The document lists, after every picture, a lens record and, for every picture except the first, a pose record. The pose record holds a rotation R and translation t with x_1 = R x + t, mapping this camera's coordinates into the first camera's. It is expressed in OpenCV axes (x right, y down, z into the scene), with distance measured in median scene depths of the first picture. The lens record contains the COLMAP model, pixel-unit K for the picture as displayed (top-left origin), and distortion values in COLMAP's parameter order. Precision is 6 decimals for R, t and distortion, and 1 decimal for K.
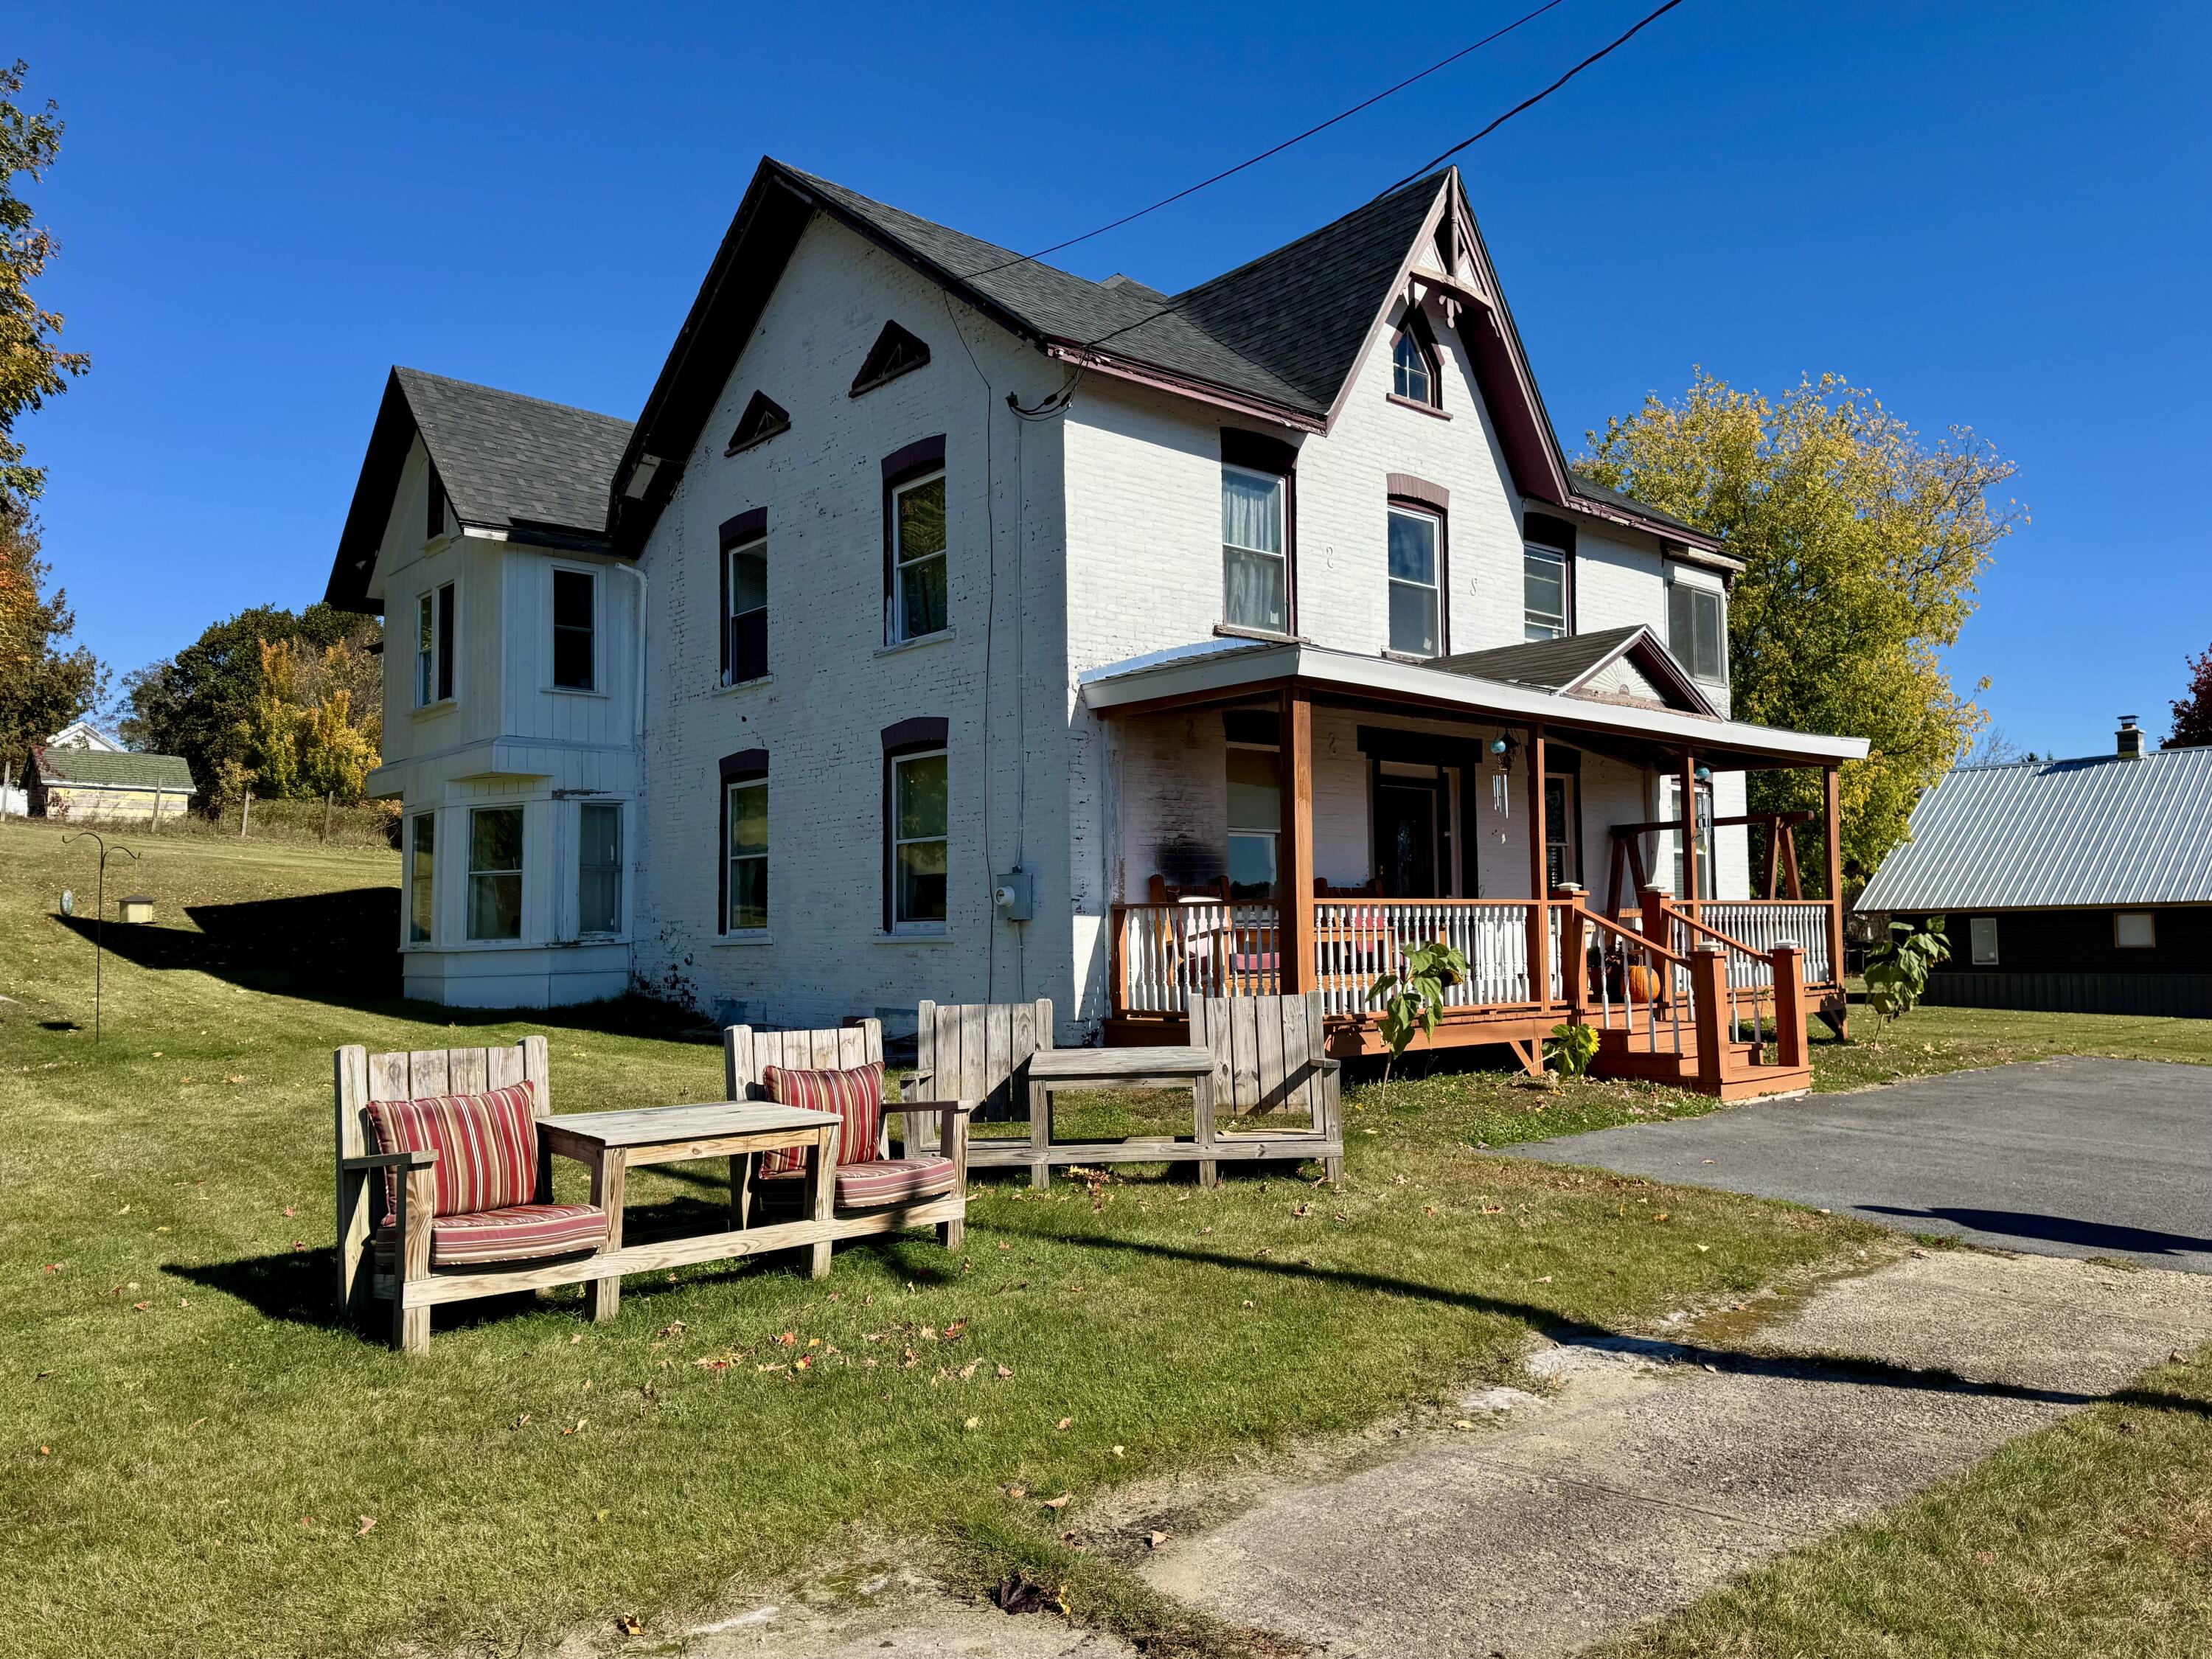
lens RADIAL K [[1539.6, 0, 1106.0], [0, 1539.6, 829.5], [0, 0, 1]] dist [0.165649, -0.226354]
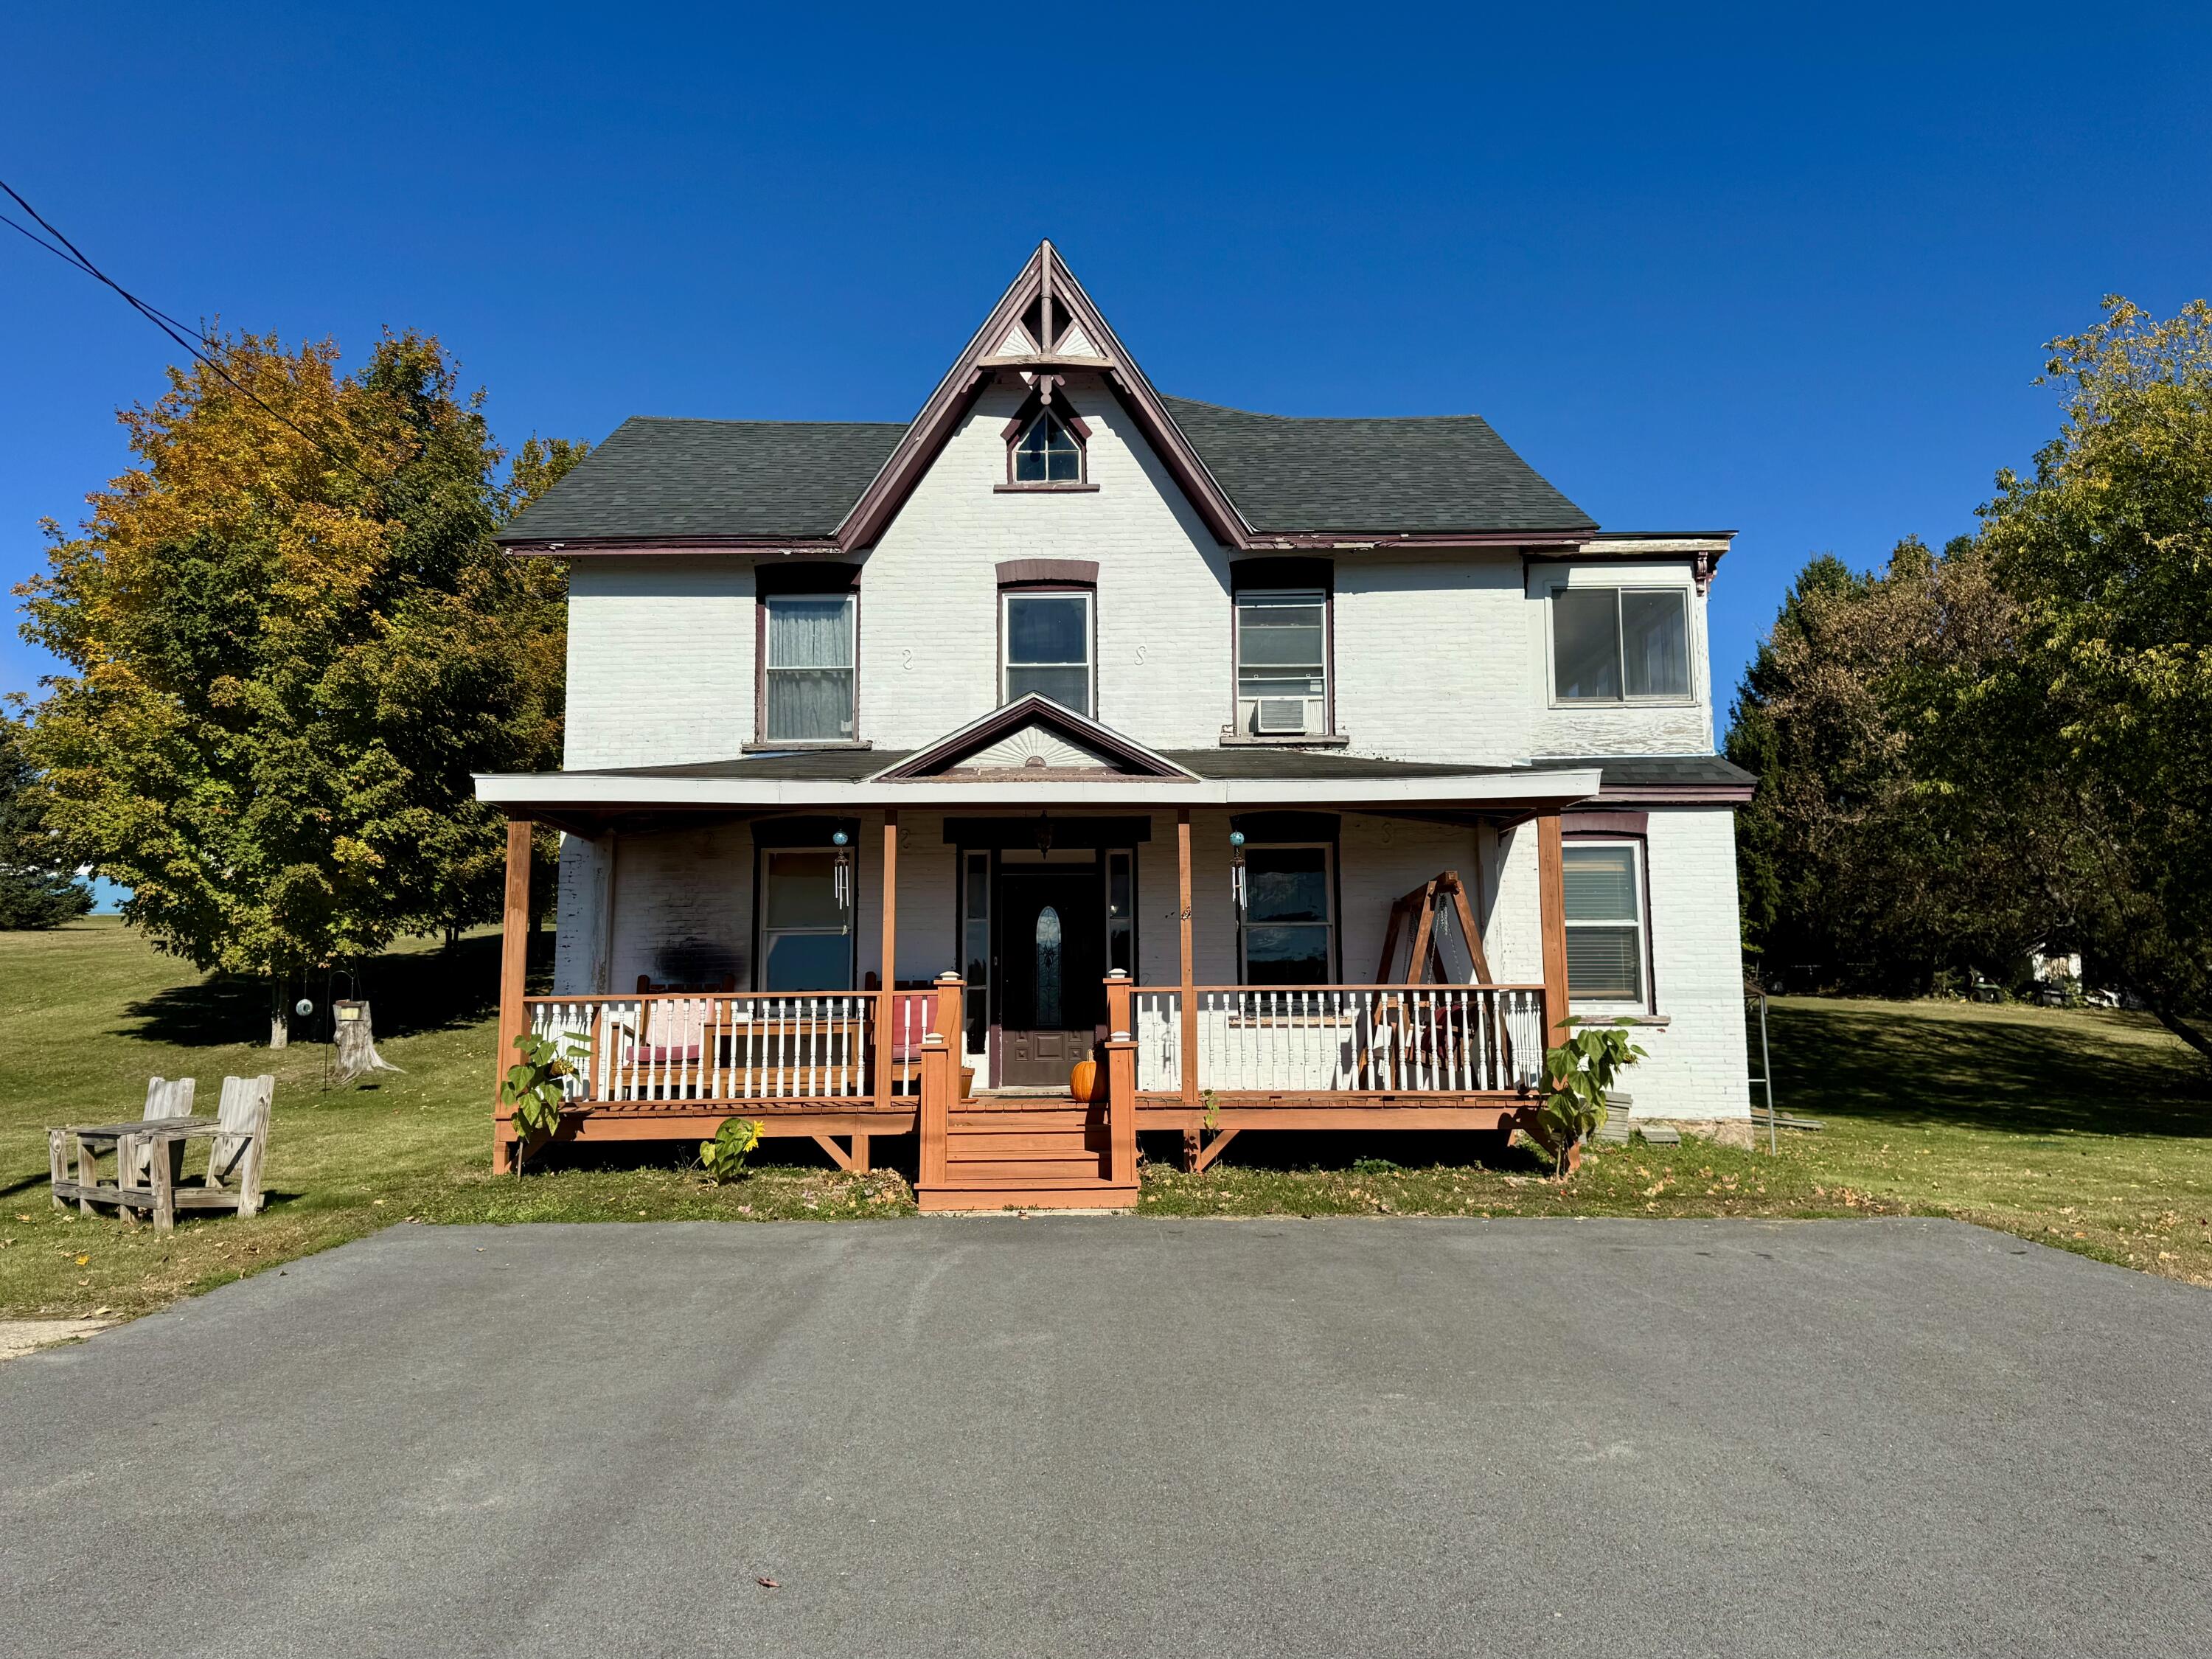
lens RADIAL K [[1539.6, 0, 1106.0], [0, 1539.6, 829.5], [0, 0, 1]] dist [0.165649, -0.226354]
pose [[0.742201, -0.081727, -0.665175, 0.962075], [0.041047, 0.996217, -0.076600, 0.022564], [0.668919, 0.029549, 0.742748, 0.343692]]
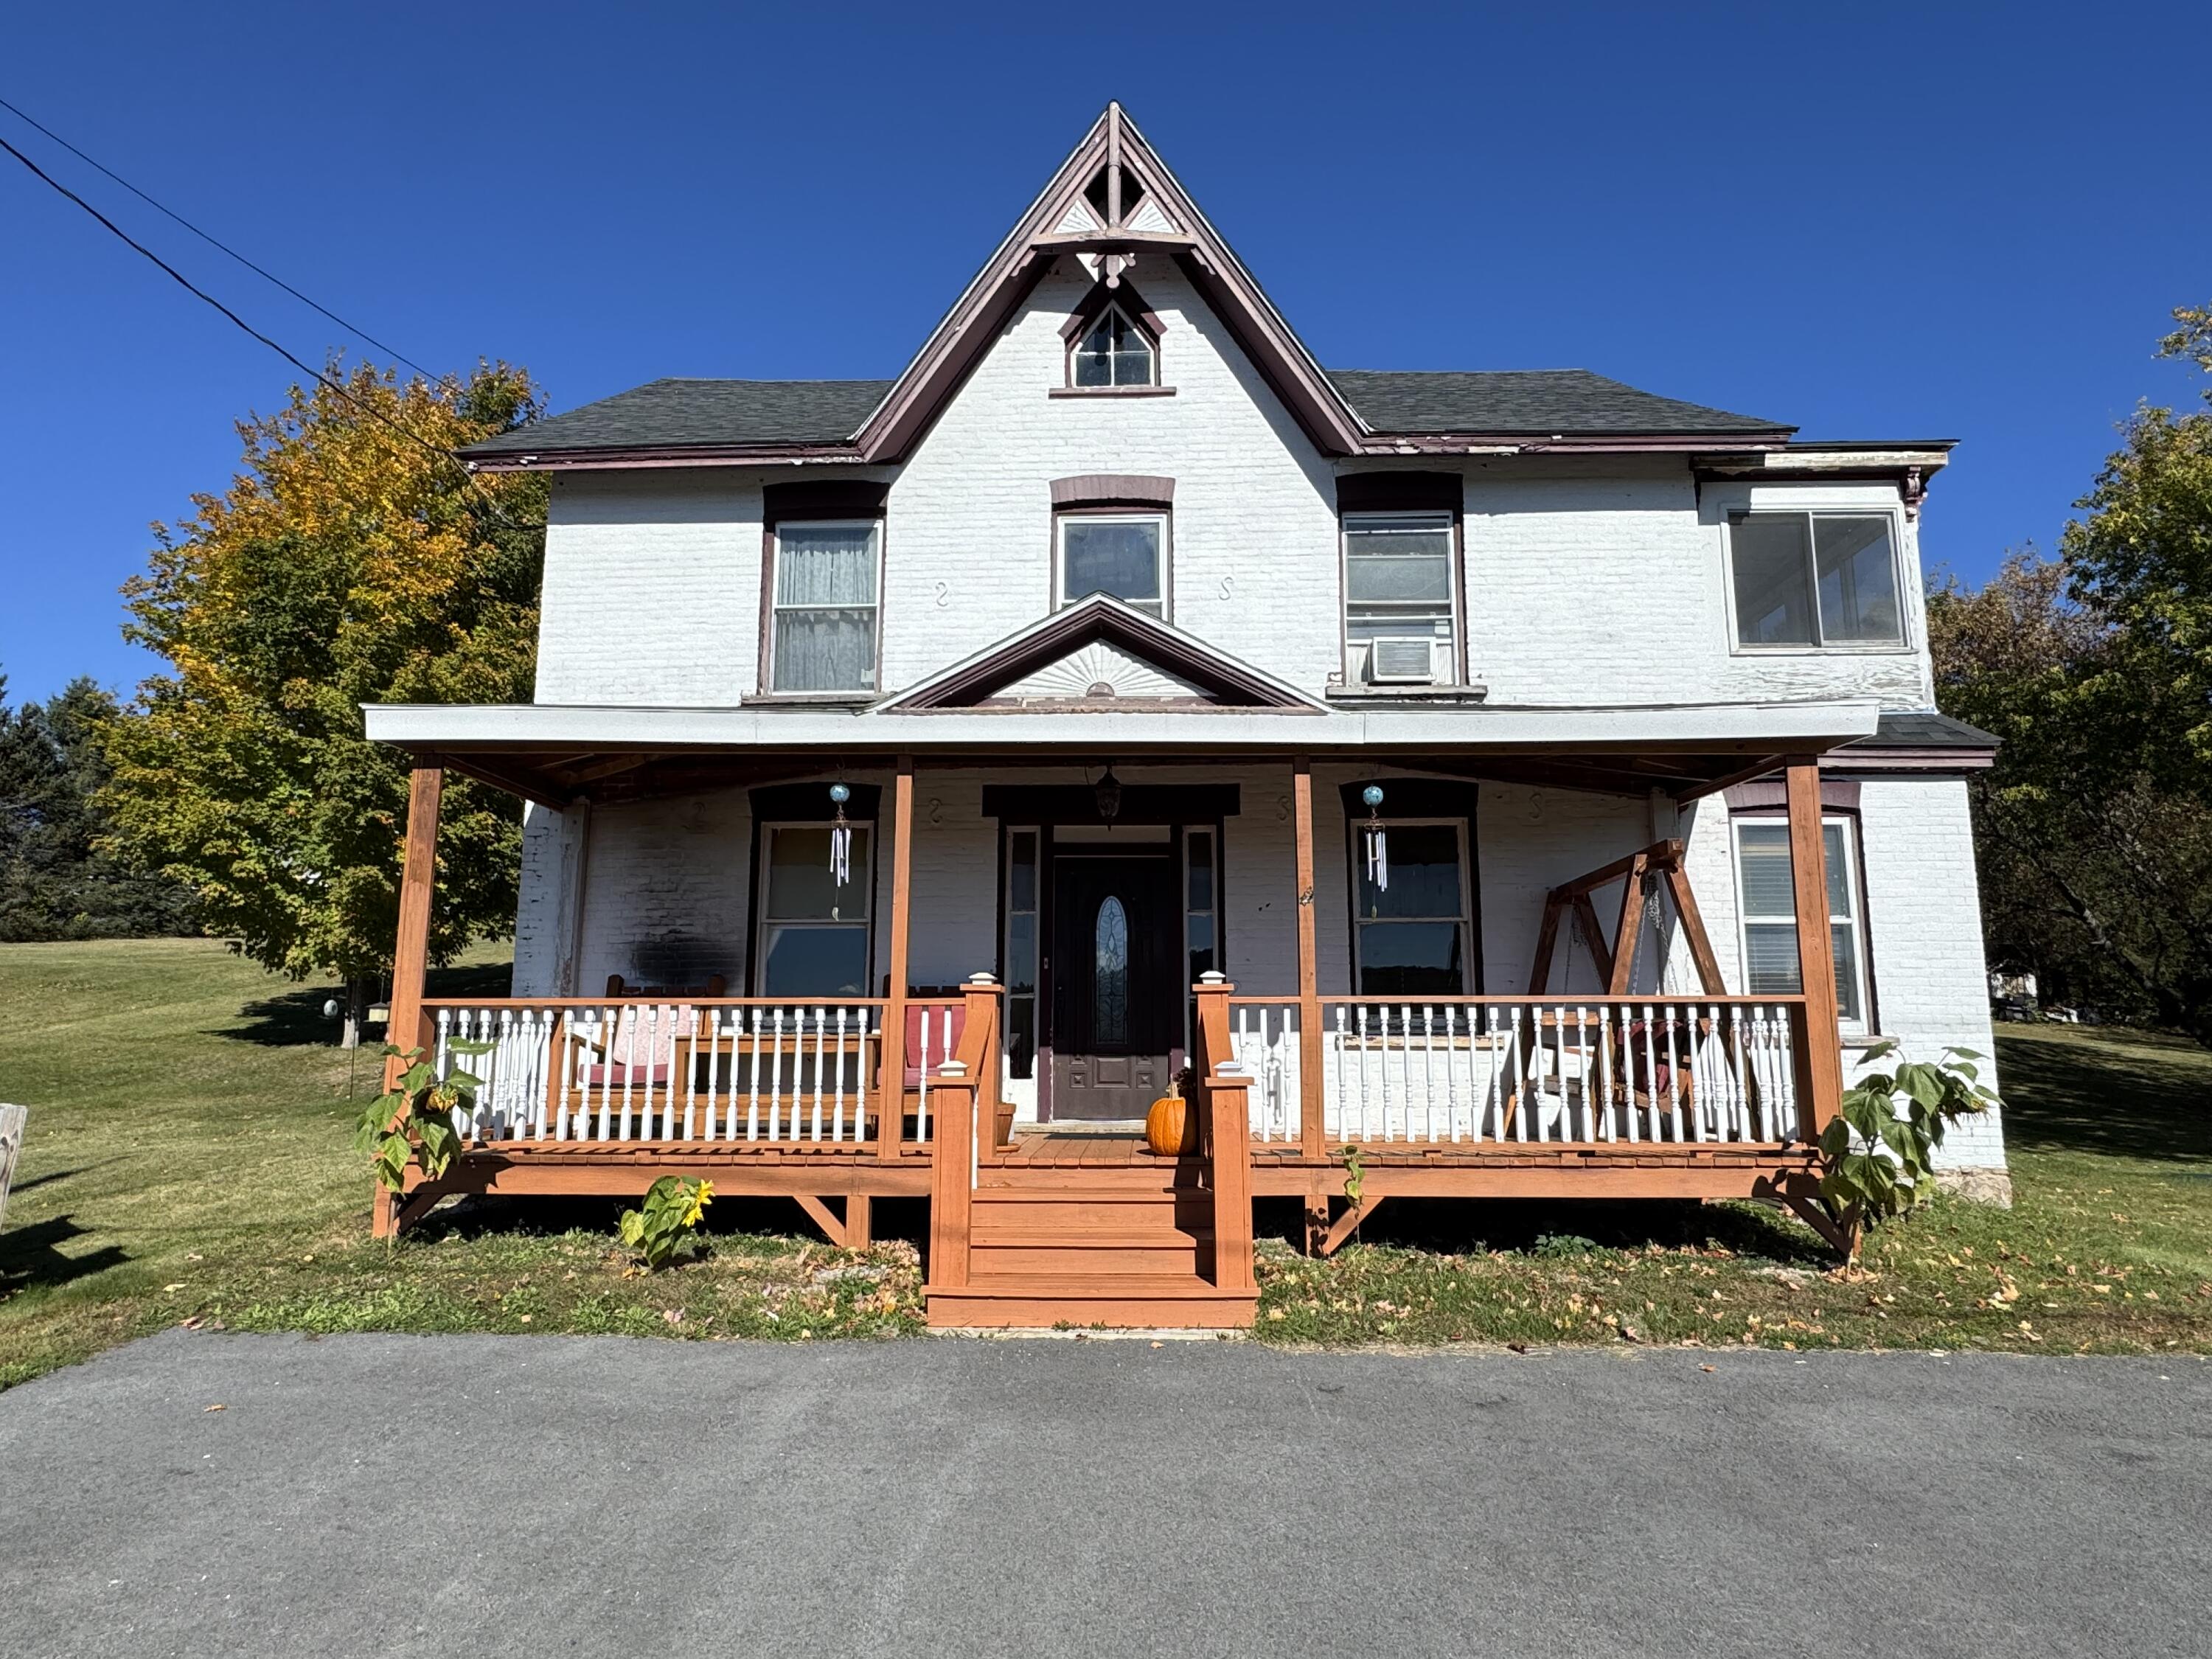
lens RADIAL K [[1265.5, 0, 1106.0], [0, 1265.5, 829.5], [0, 0, 1]] dist [0.003296, 0.000805]
pose [[0.723980, -0.099644, -0.682586, 0.700850], [0.033069, 0.993388, -0.109940, 0.032639], [0.689028, 0.057022, 0.722488, 0.597543]]
